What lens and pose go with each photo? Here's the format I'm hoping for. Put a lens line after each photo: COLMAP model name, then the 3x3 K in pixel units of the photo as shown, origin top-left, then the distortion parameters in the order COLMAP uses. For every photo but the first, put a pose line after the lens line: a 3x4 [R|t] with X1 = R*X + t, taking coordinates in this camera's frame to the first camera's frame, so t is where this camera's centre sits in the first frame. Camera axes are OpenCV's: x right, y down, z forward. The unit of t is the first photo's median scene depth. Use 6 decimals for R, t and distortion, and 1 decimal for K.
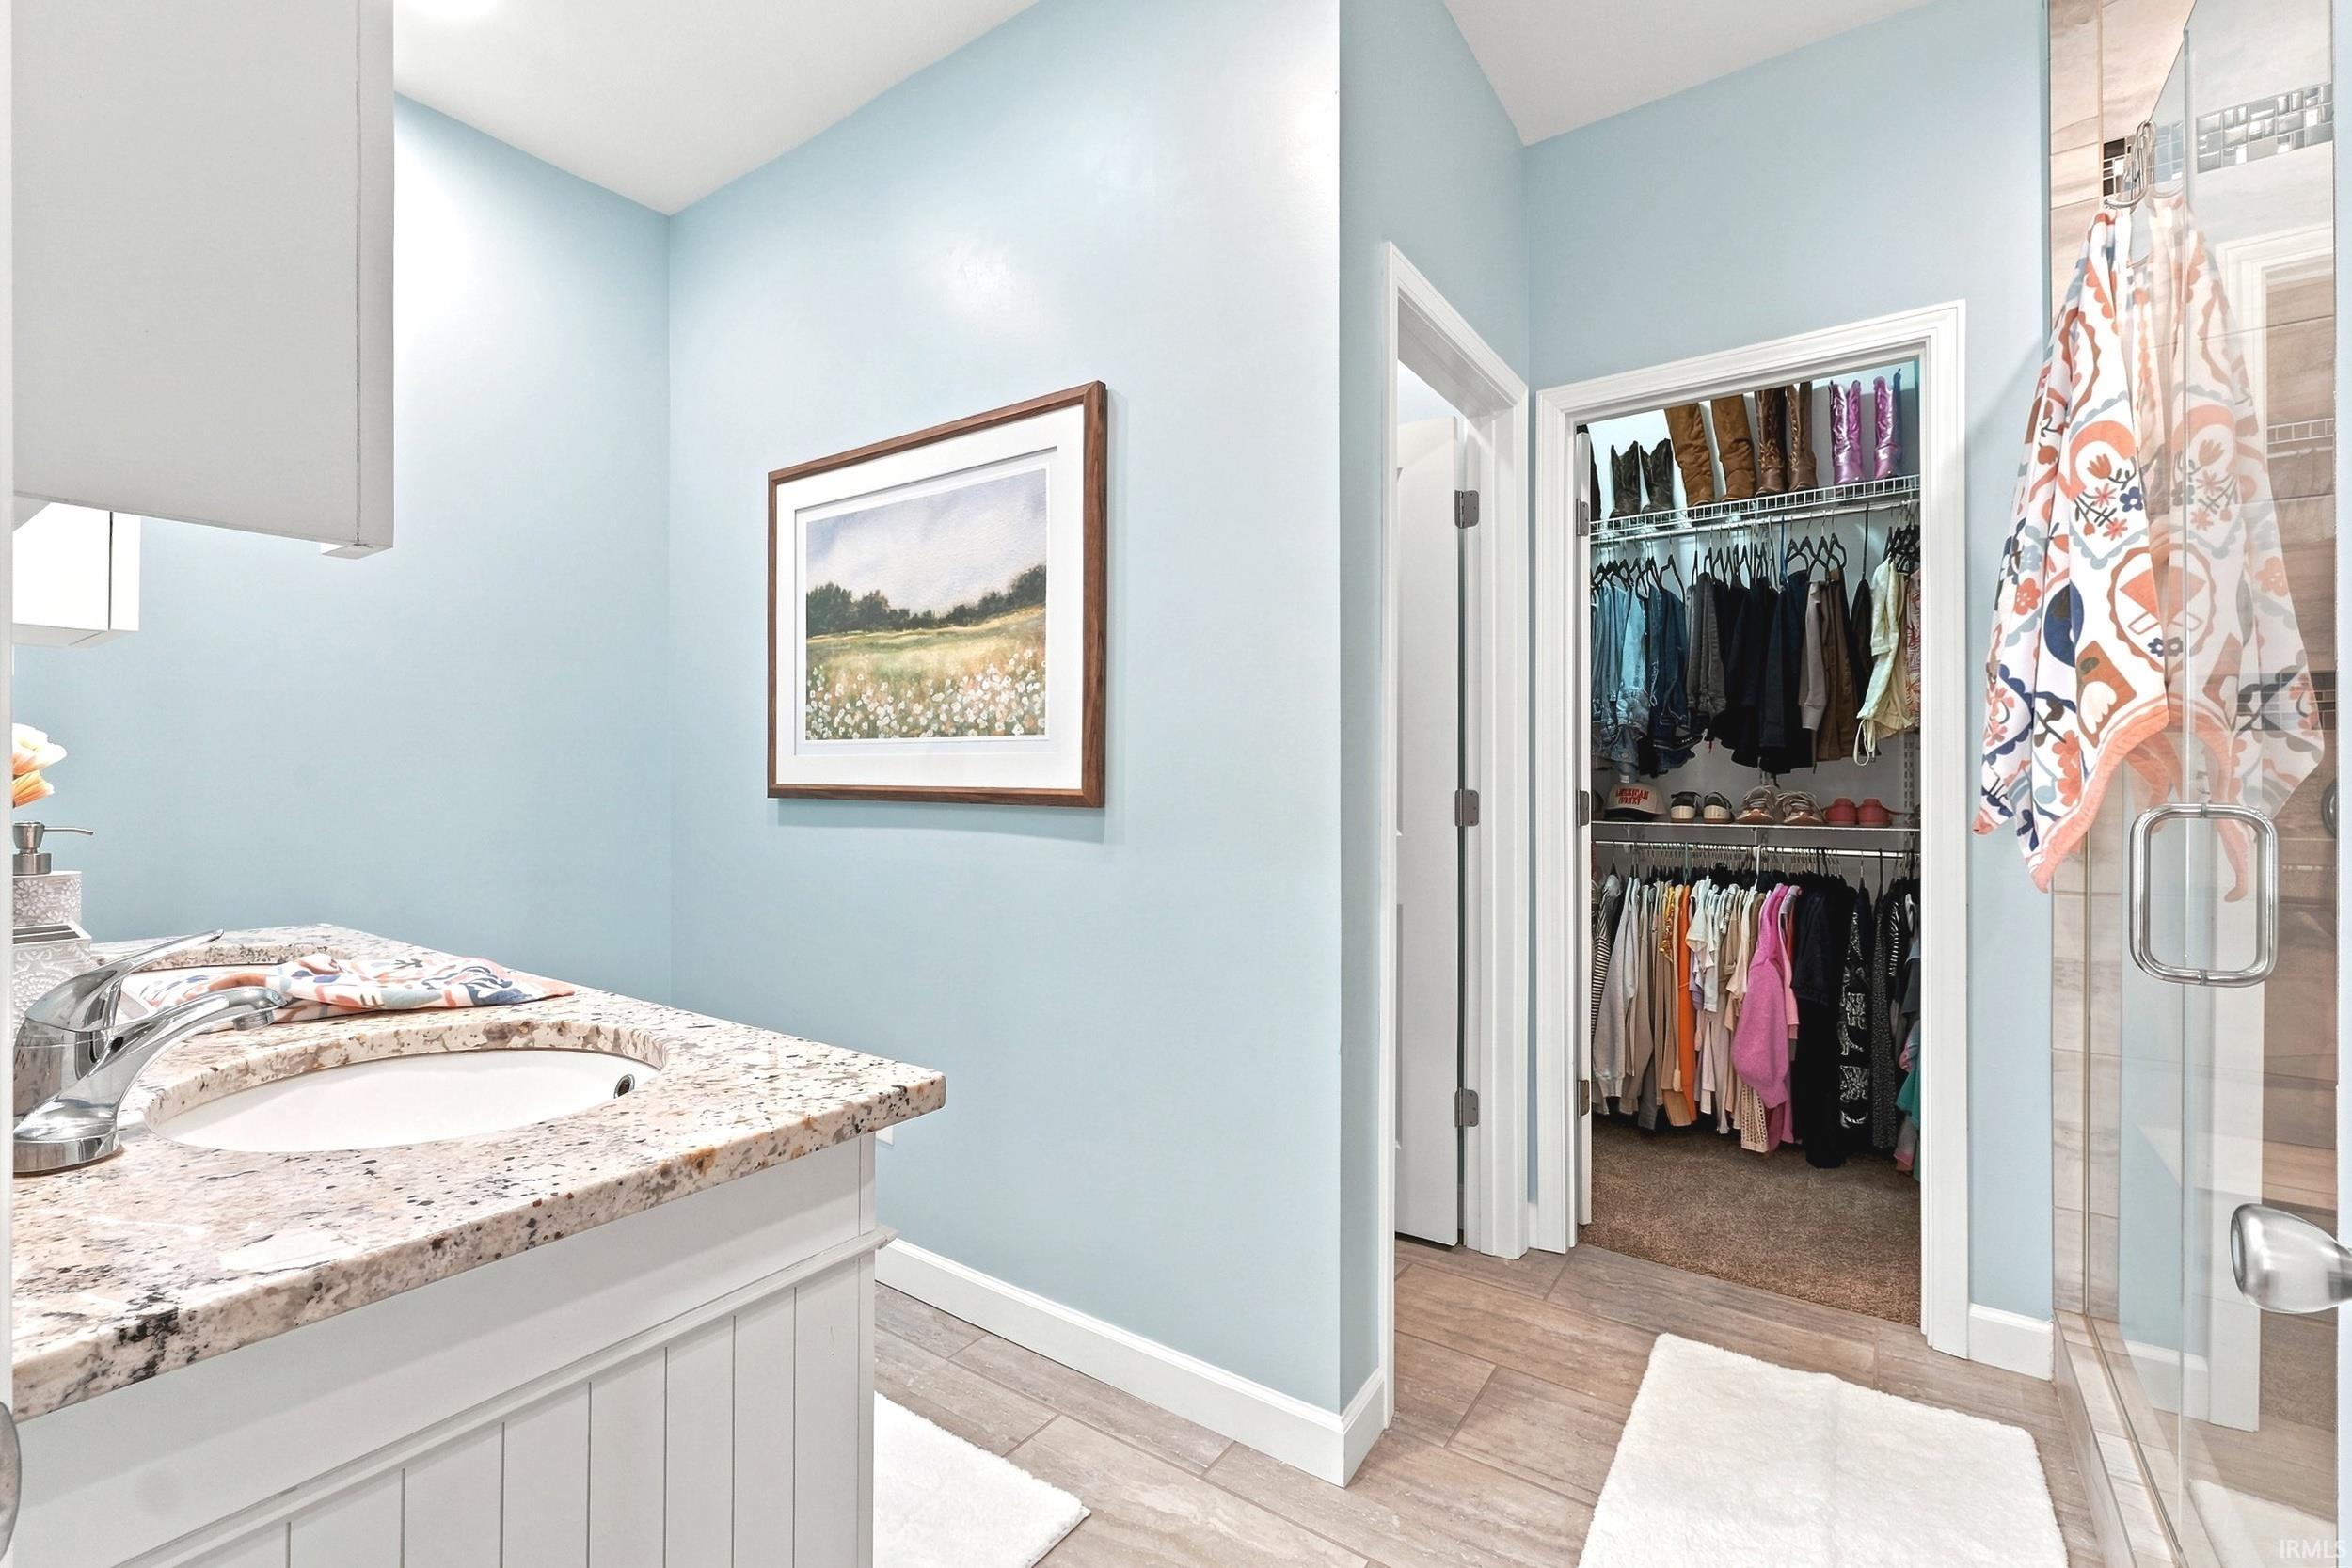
lens RADIAL K [[1004.2, 0, 1173.5], [0, 1004.2, 777.3], [0, 0, 1]] dist [-0.000586, 0.000011]
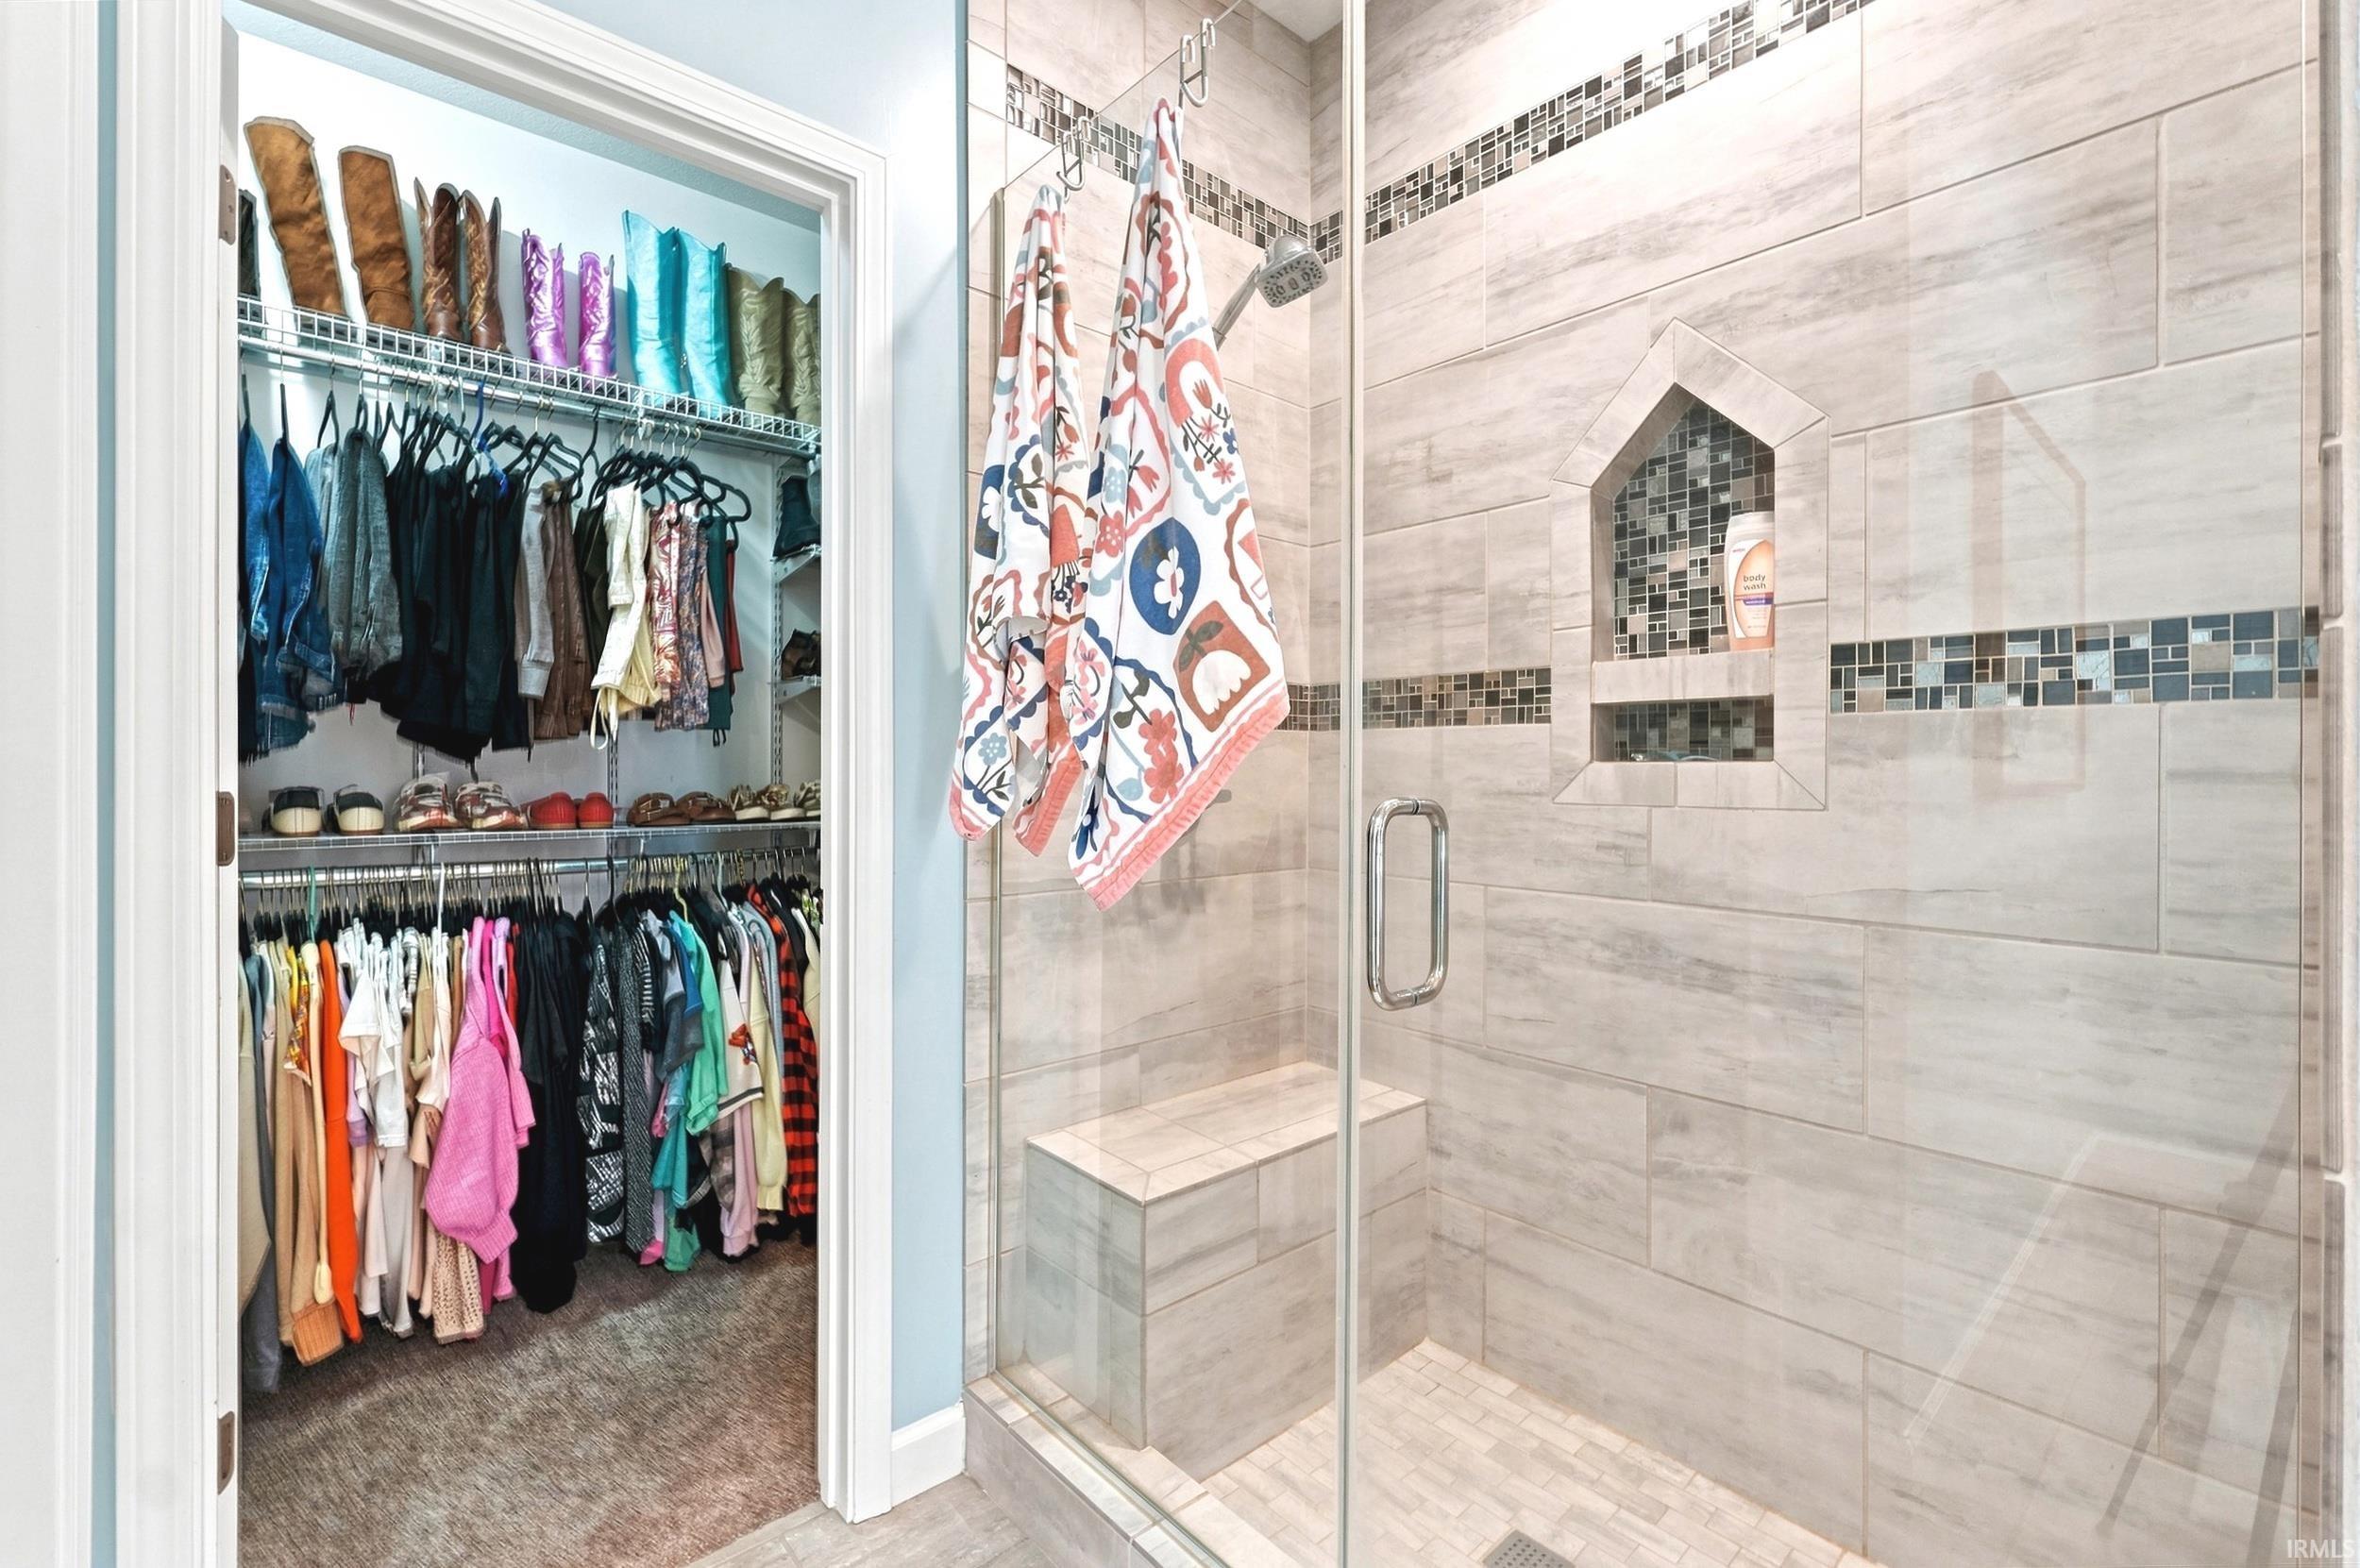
lens RADIAL K [[1007.7, 0, 1177.5], [0, 1007.7, 777.3], [0, 0, 1]] dist [-0.000586, 0.000011]
pose [[0.234378, -0.001216, 0.972145, 0.053542], [-0.008699, 0.999957, 0.003348, 0.002764], [-0.972107, -0.009241, 0.234357, 0.406352]]
